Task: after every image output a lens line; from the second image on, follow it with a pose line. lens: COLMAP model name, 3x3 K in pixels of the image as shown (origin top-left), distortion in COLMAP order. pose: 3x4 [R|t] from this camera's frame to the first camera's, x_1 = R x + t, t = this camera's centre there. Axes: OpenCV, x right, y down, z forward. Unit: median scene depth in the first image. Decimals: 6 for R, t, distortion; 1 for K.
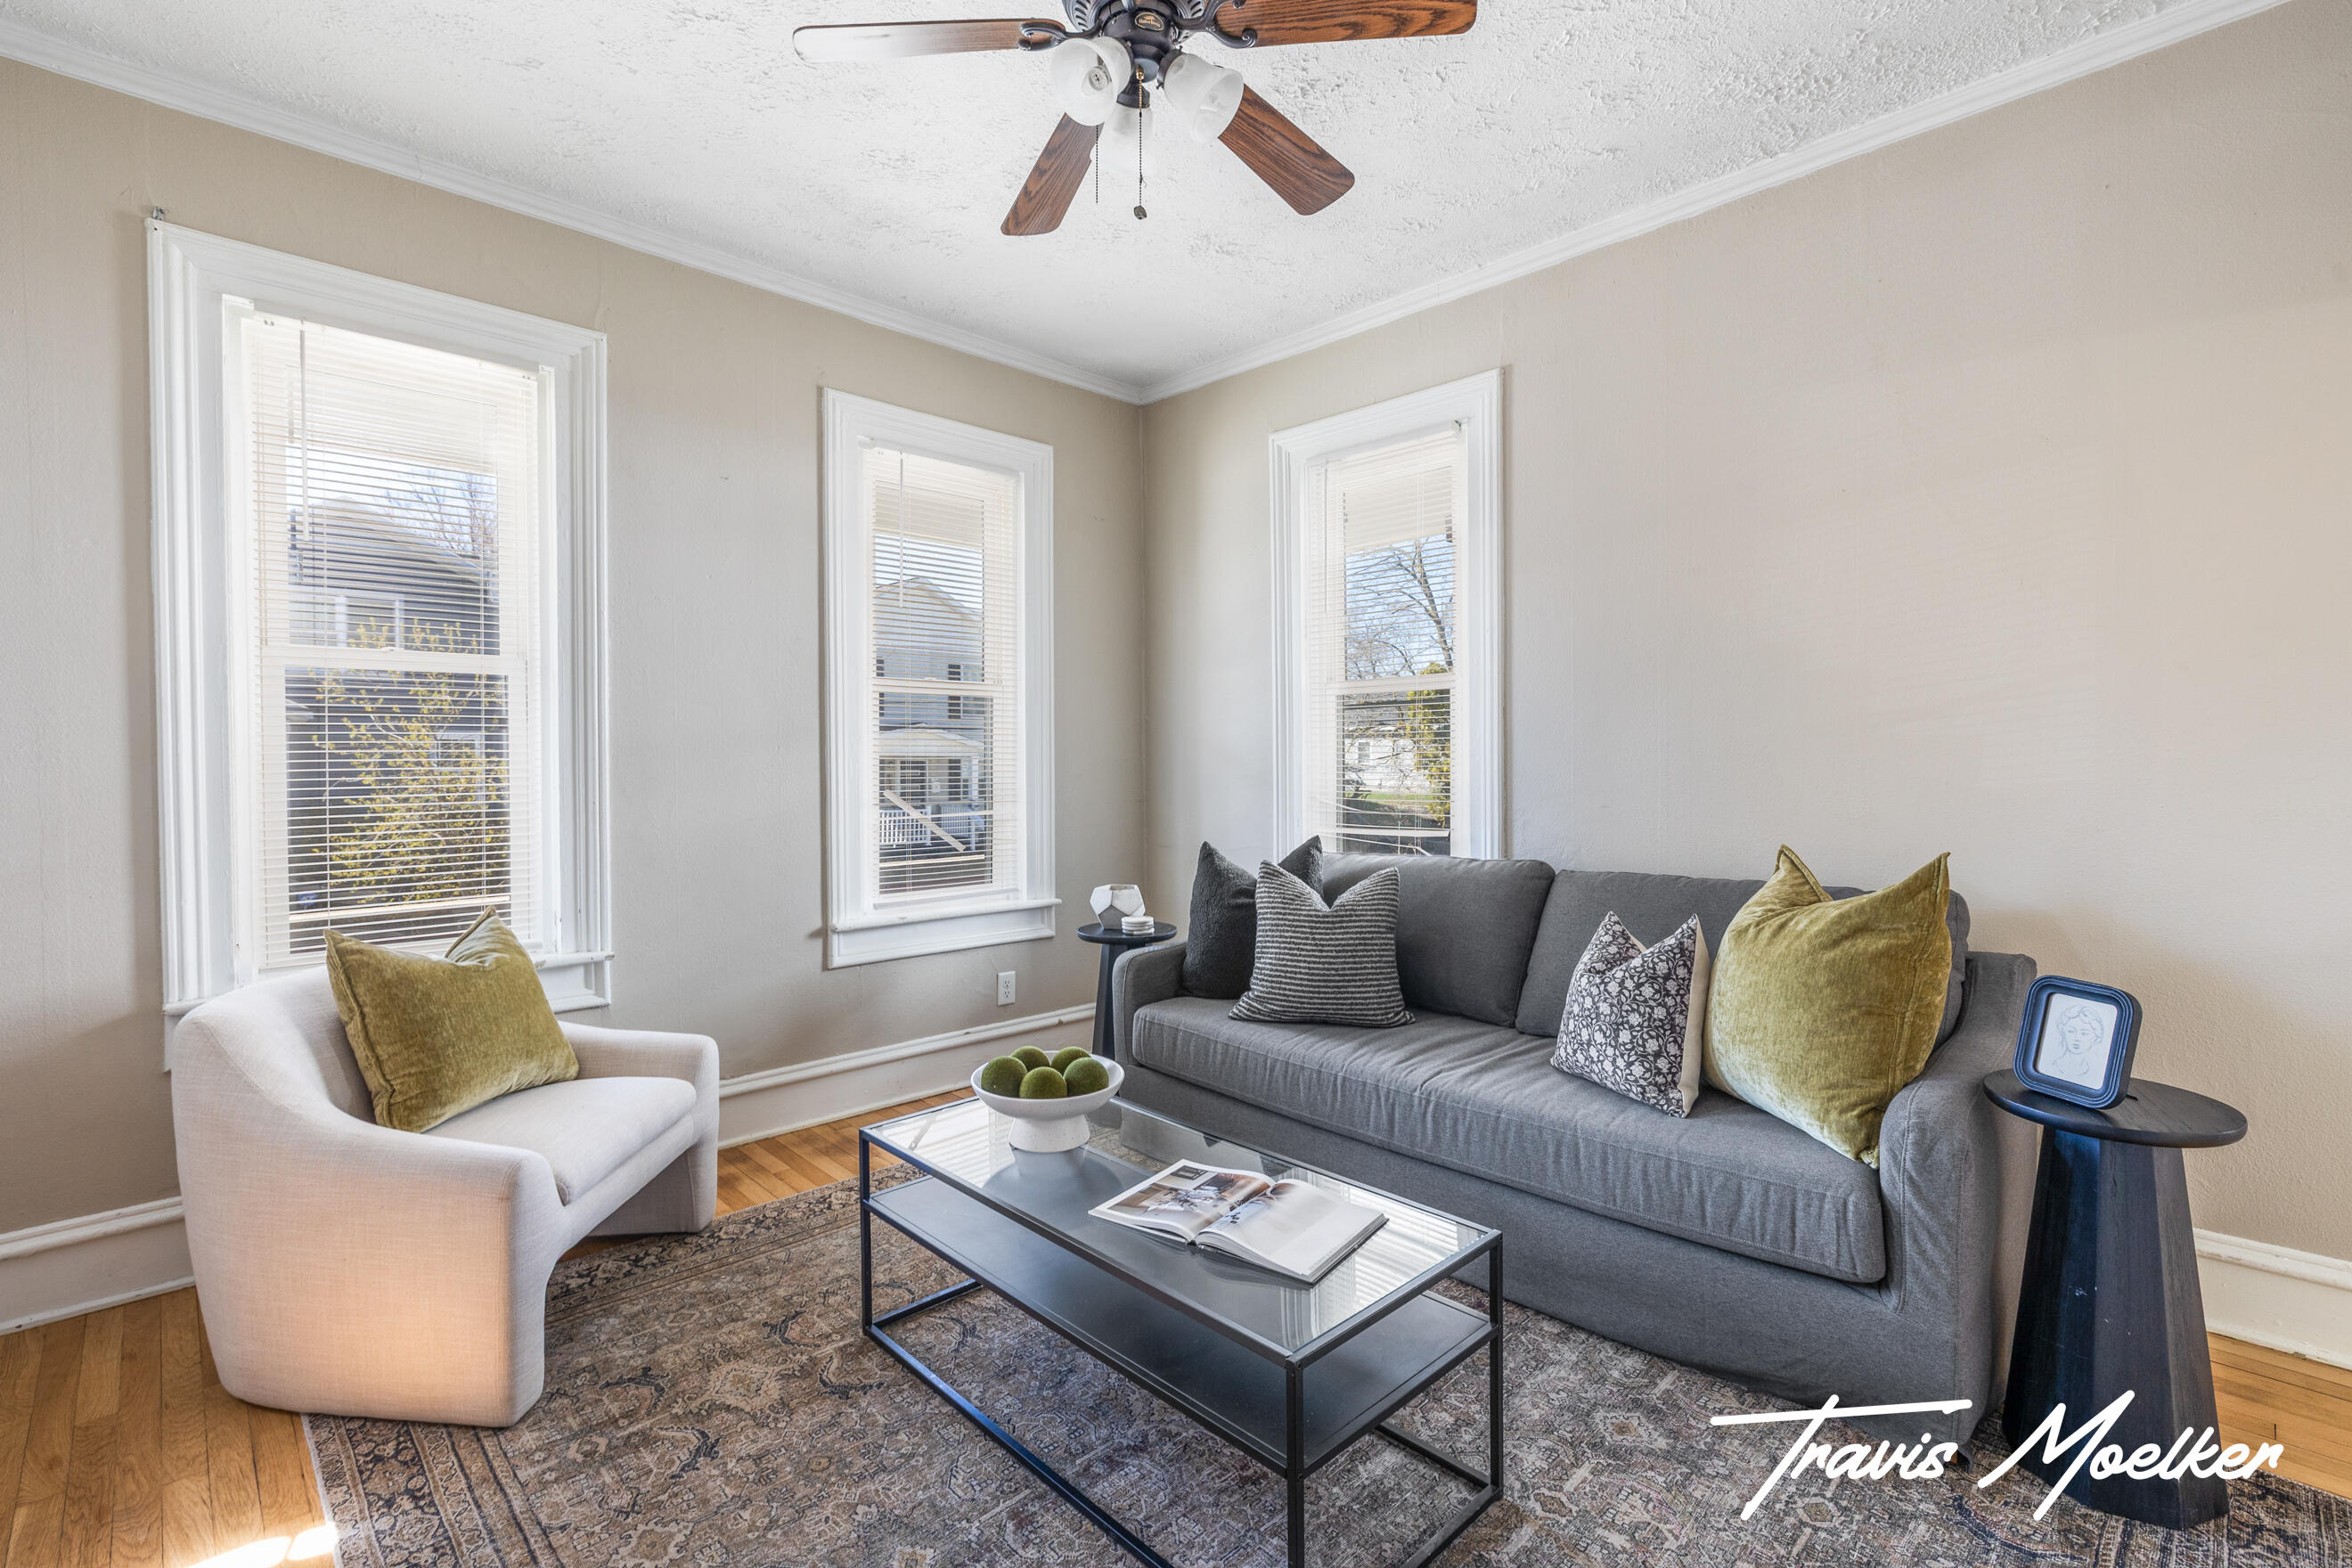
lens RADIAL K [[1068.3, 0, 1176.4], [0, 1068.3, 774.8], [0, 0, 1]] dist [0.004066, 0.000503]
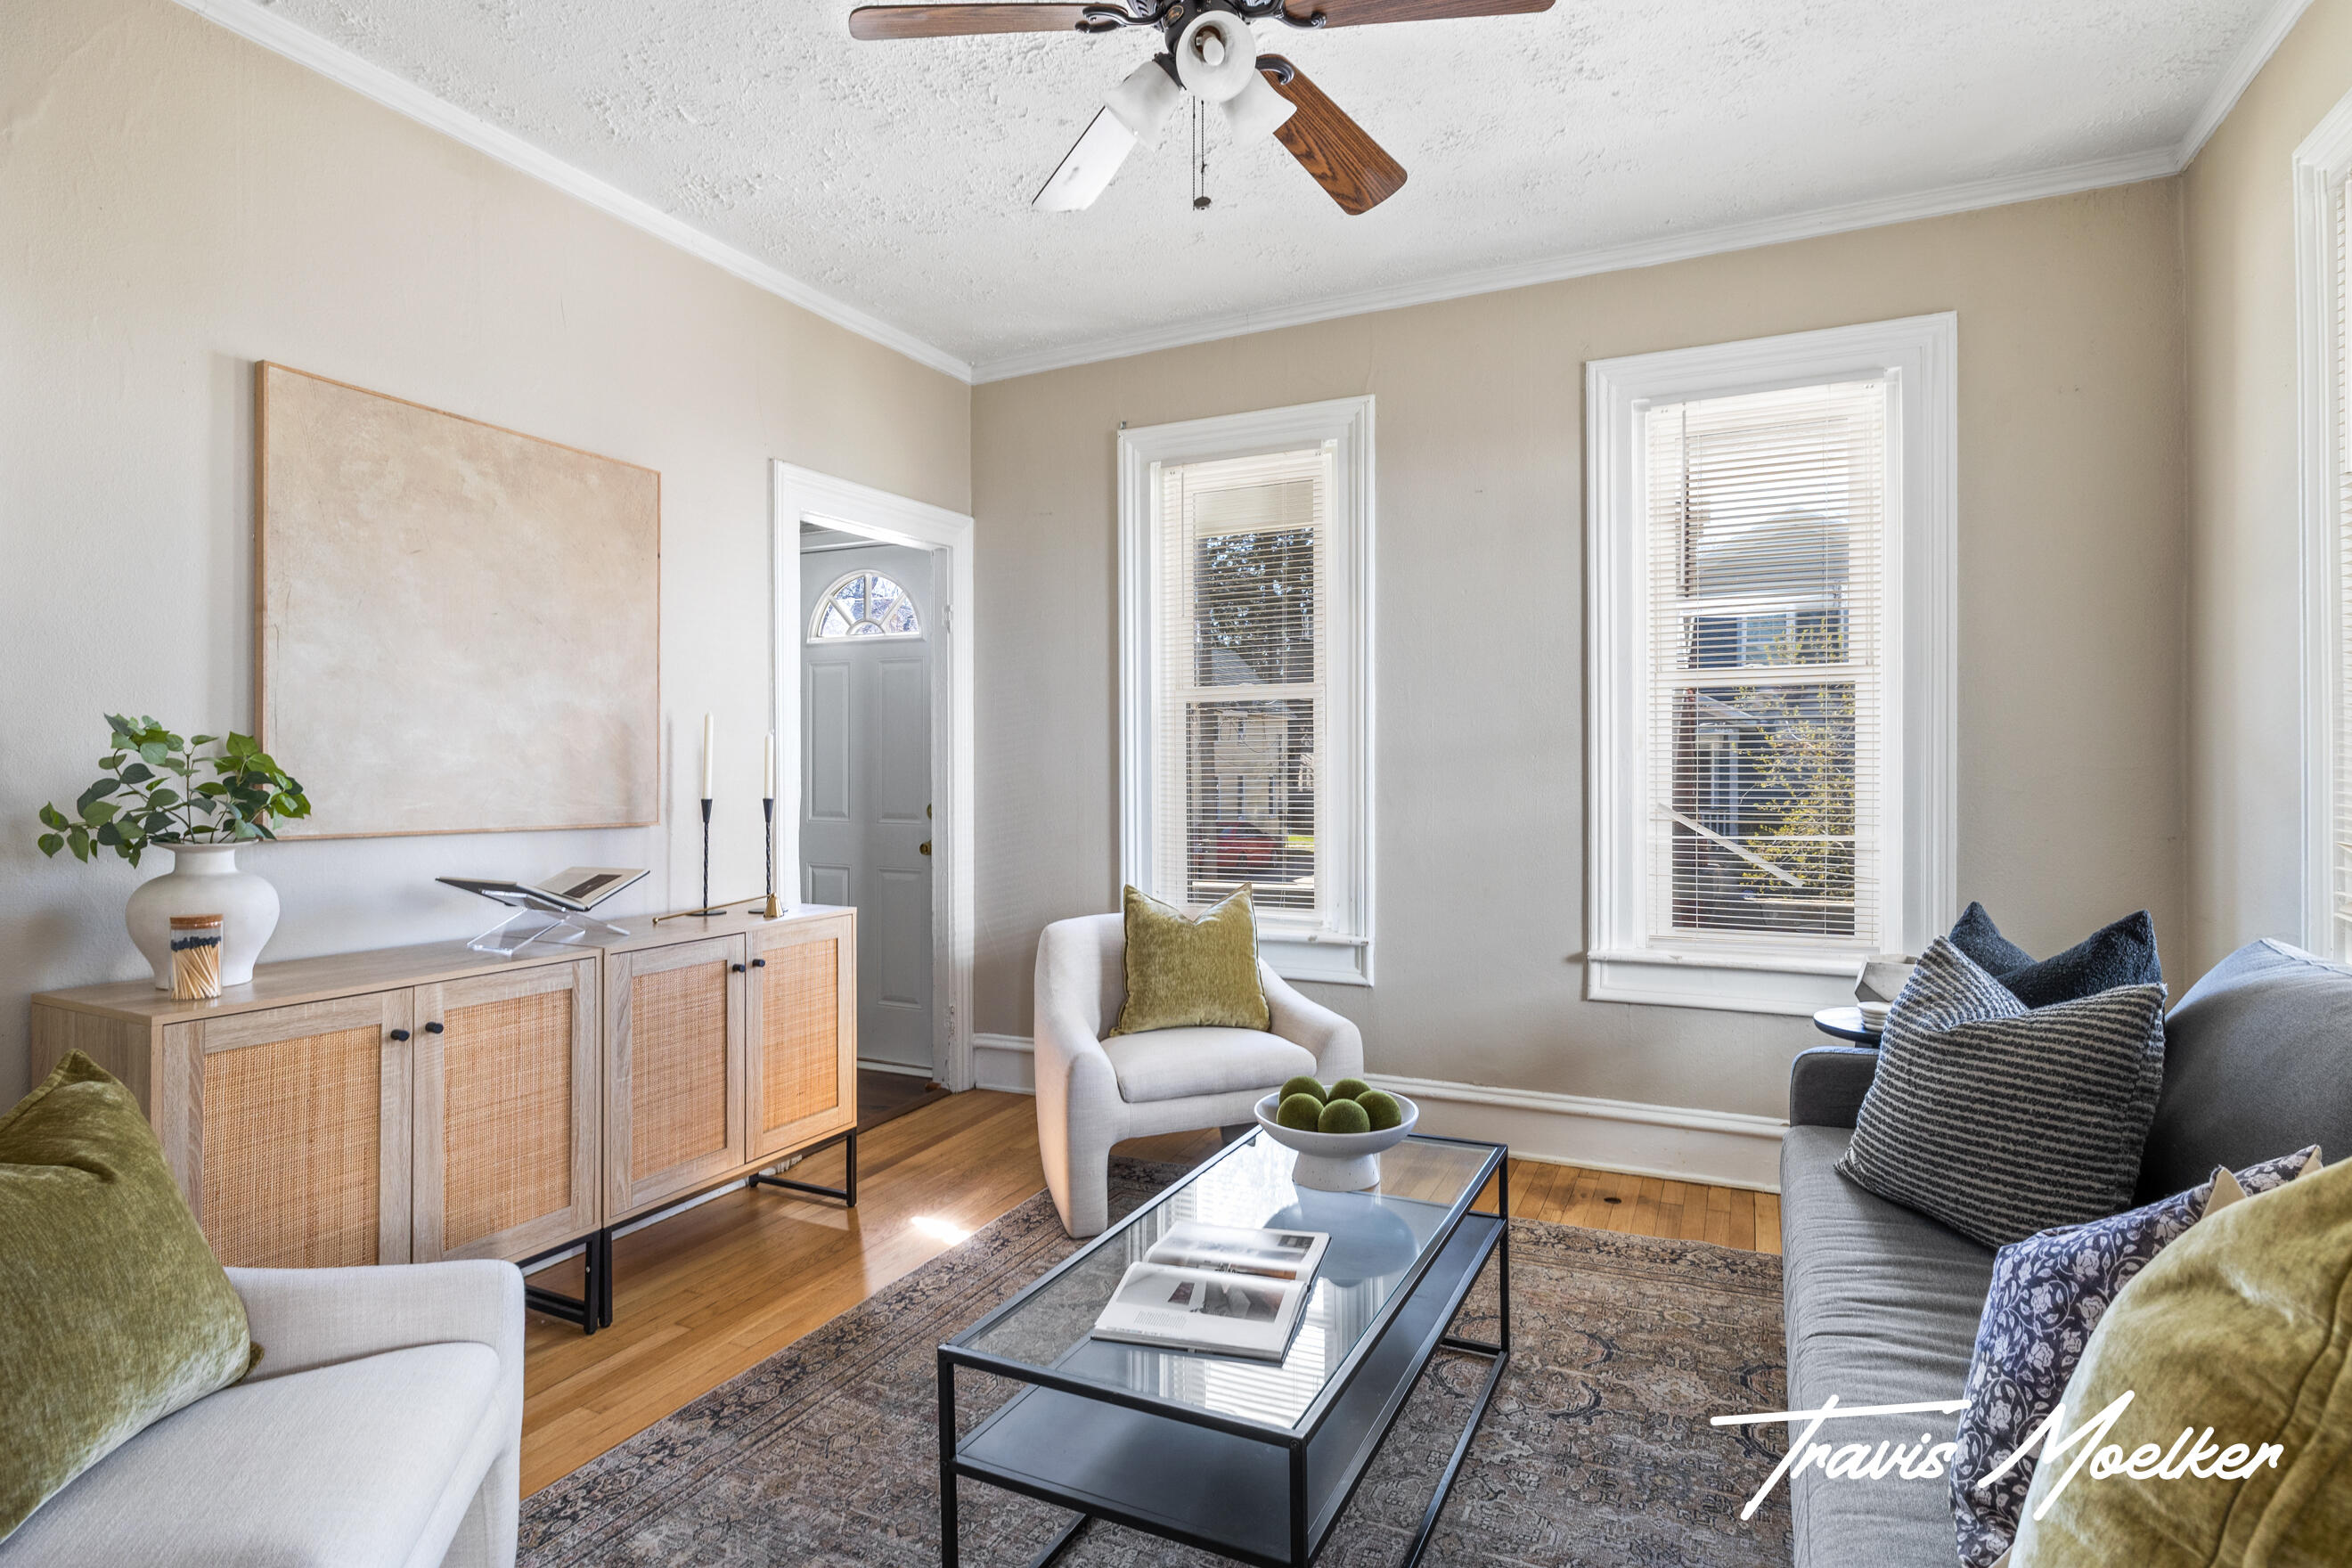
lens RADIAL K [[1200.6, 0, 1187.8], [0, 1200.6, 772.3], [0, 0, 1]] dist [-0.002303, 0.000447]
pose [[0.348983, 0.004390, -0.937119, 0.530869], [-0.011319, 0.999936, 0.000469, -0.008071], [0.937061, 0.010443, 0.349010, 0.336925]]
